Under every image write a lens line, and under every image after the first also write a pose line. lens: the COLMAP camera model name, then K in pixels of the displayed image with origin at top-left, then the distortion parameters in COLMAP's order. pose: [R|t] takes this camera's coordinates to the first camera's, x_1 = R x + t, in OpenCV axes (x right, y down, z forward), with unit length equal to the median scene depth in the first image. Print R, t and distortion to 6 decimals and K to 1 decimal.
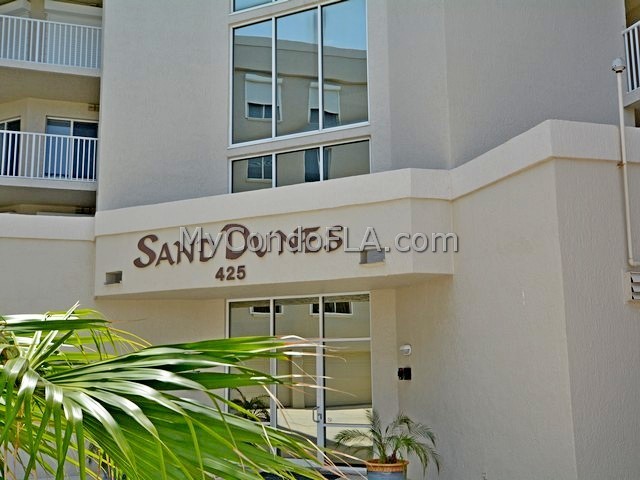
lens RADIAL K [[724.2, 0, 320.0], [0, 724.2, 240.0], [0, 0, 1]] dist [0.016891, -0.009041]
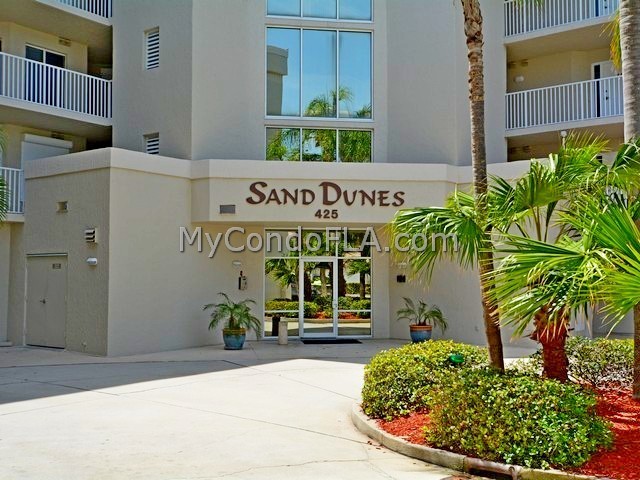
lens RADIAL K [[685.1, 0, 320.0], [0, 685.1, 240.0], [0, 0, 1]] dist [0.069664, 0.012343]
pose [[0.819226, 0.039469, 0.572111, -0.933829], [-0.105343, 0.991010, 0.082476, -0.017868], [-0.563713, -0.127834, 0.816019, -0.196176]]
